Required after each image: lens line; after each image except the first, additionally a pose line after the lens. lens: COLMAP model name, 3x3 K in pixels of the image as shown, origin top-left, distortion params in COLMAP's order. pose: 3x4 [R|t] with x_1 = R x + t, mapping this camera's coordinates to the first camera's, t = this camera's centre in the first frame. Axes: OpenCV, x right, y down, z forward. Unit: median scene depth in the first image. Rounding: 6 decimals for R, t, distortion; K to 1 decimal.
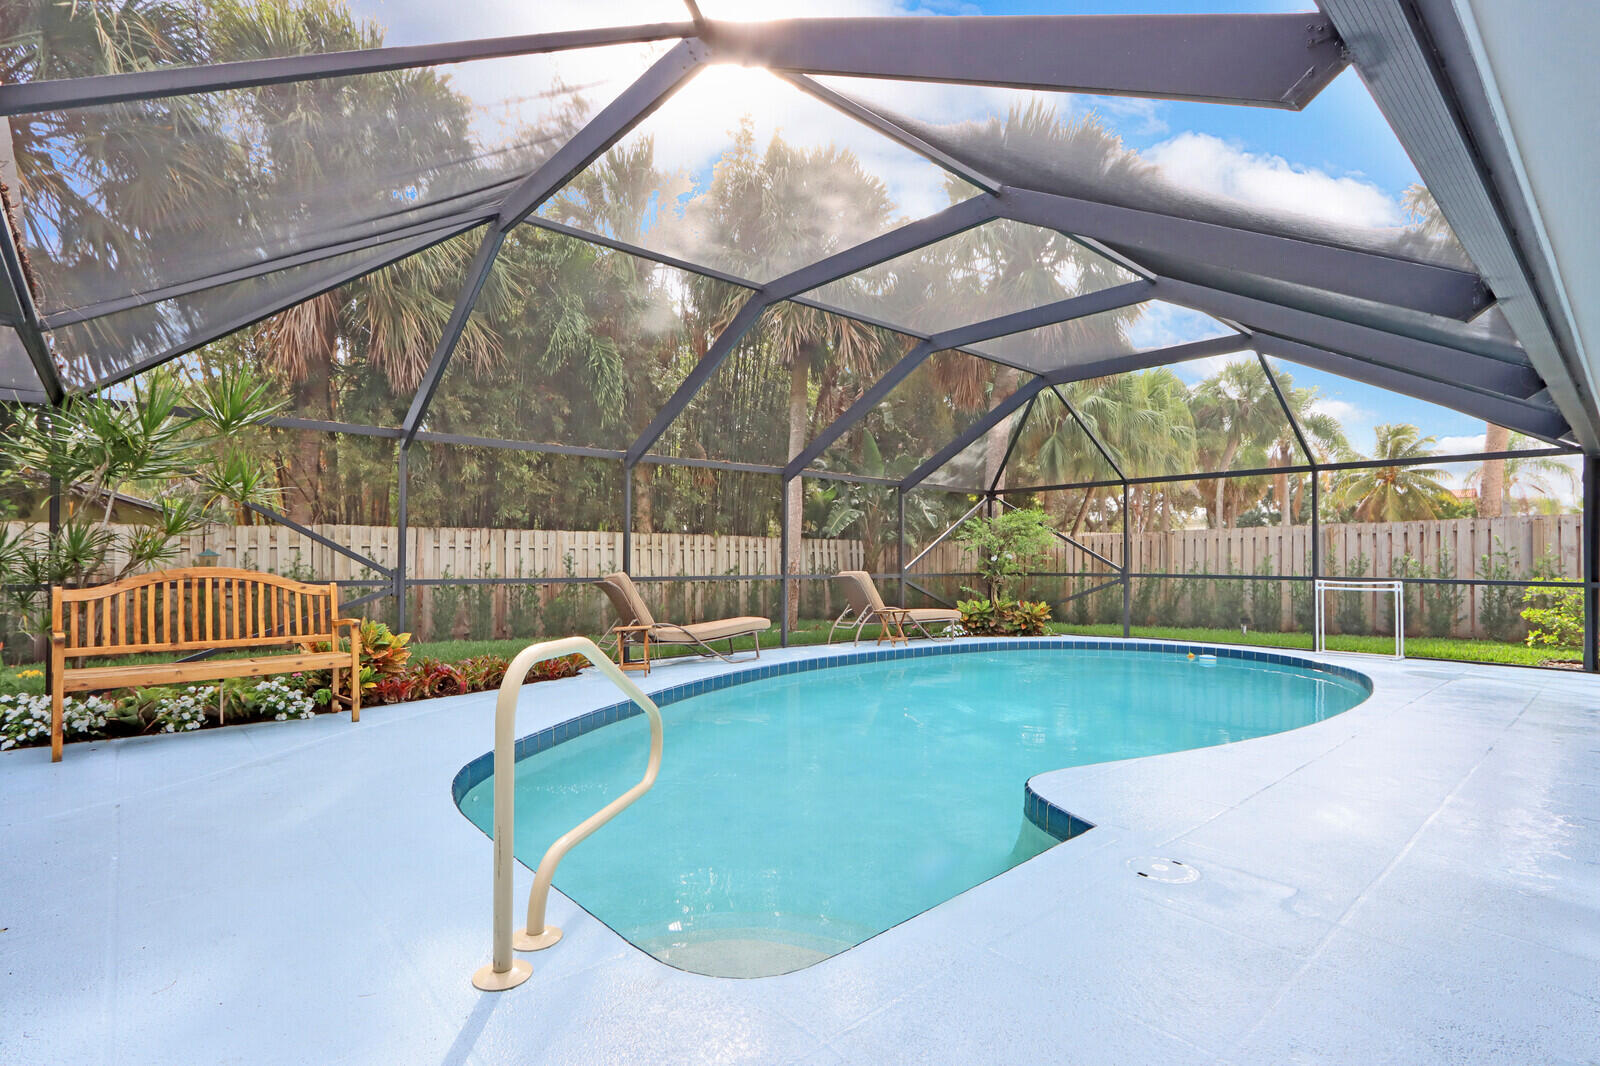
lens RADIAL K [[773.0, 0, 794.6], [0, 773.0, 562.9], [0, 0, 1]] dist [-0.013513, 0.002060]
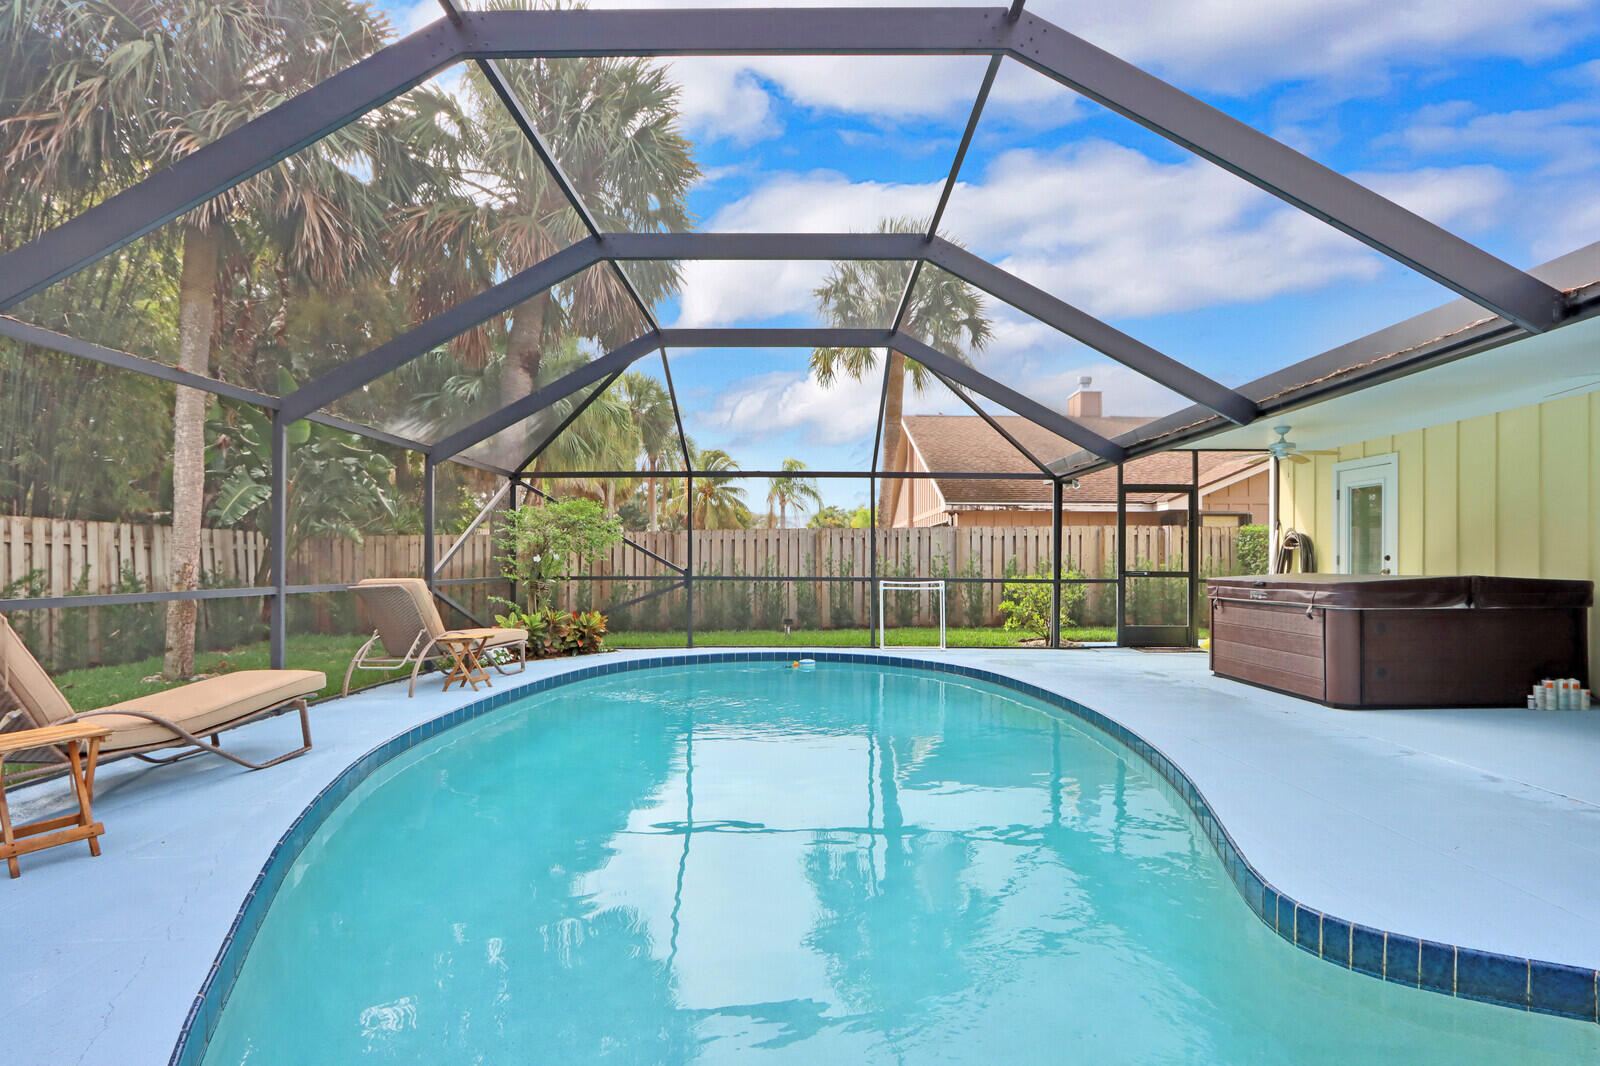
lens RADIAL K [[773.0, 0, 798.5], [0, 773.0, 549.0], [0, 0, 1]] dist [-0.013513, 0.002060]
pose [[0.660758, 0.013311, 0.750481, -0.165212], [0.000240, 0.999839, -0.017946, -0.001933], [-0.750599, 0.012038, 0.660648, 0.303036]]
